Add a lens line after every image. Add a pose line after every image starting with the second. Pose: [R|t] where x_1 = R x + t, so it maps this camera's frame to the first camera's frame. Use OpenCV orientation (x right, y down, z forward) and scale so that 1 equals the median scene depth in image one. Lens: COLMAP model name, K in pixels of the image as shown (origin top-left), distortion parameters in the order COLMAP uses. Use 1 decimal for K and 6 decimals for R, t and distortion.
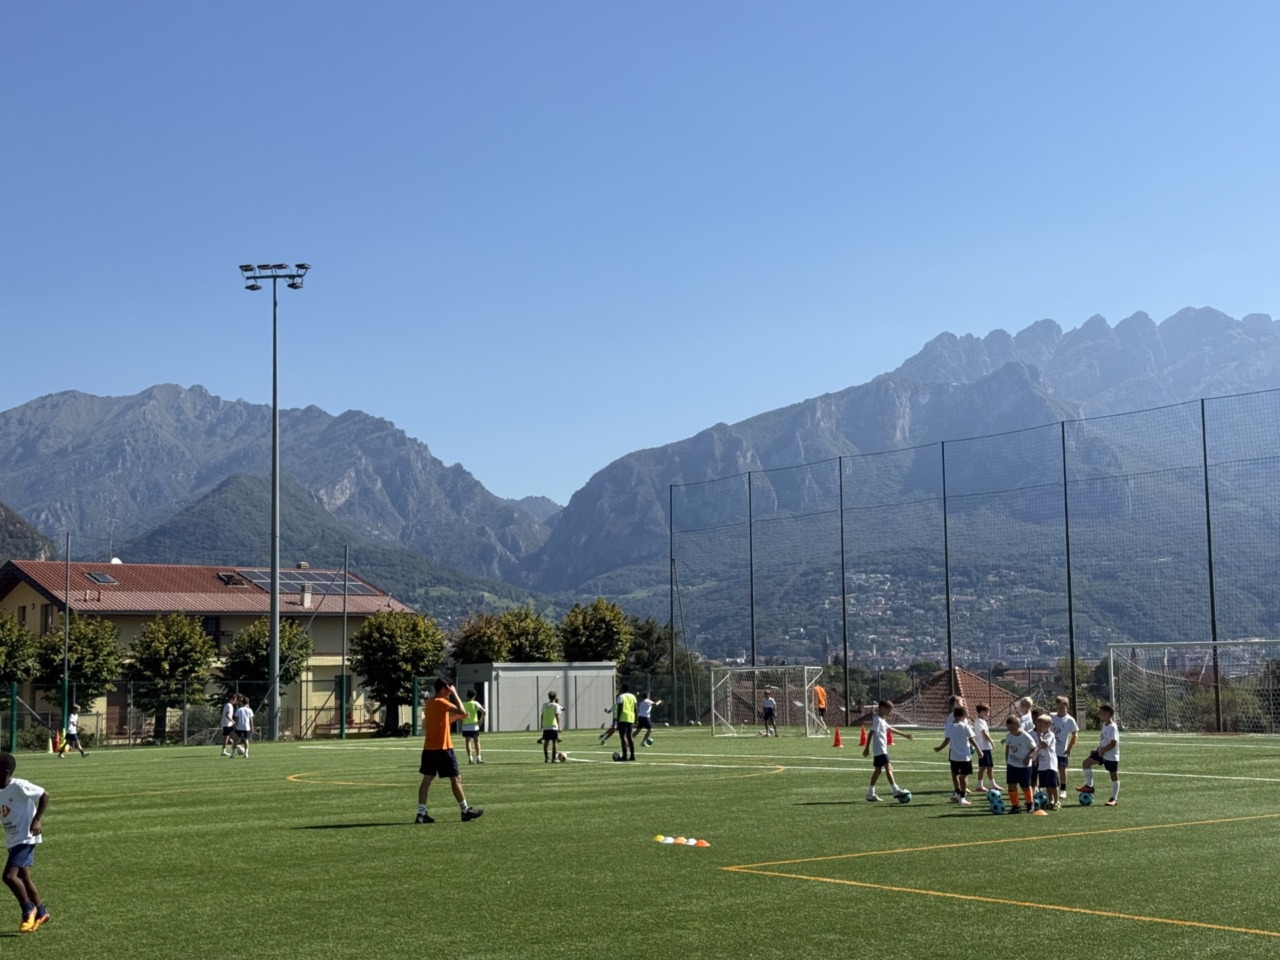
lens RADIAL K [[1767.4, 0, 640.0], [0, 1767.4, 480.0], [0, 0, 1]] dist [0.085482, -0.003887]
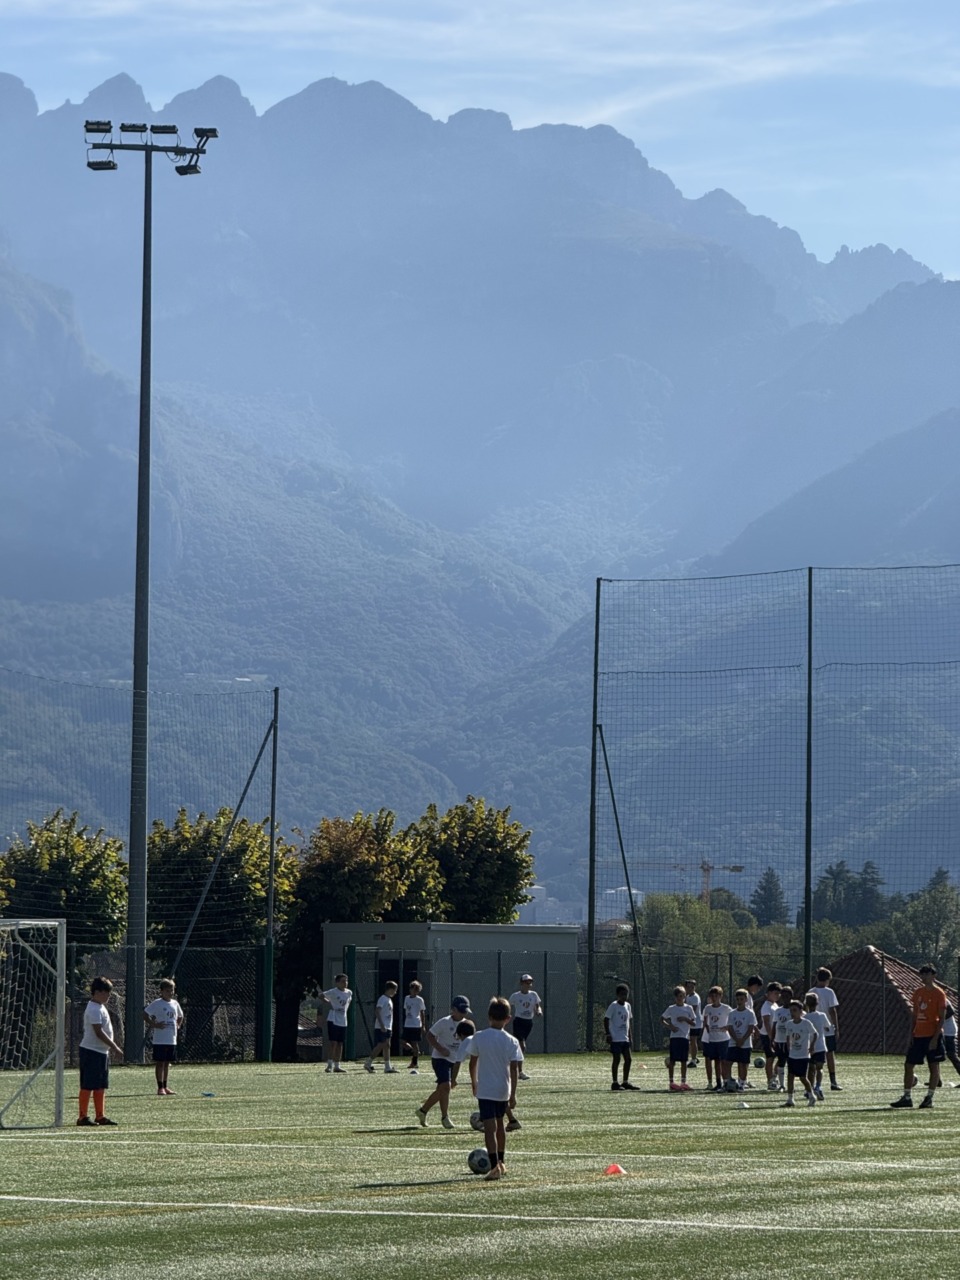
lens RADIAL K [[4512.4, 0, 480.0], [0, 4512.4, 640.0], [0, 0, 1]] dist [0.111849, 0.409549]
pose [[0.935934, 0.048360, 0.348839, -0.558291], [-0.063151, 0.997518, 0.031148, -0.021036], [-0.346466, -0.051182, 0.936665, -0.243079]]
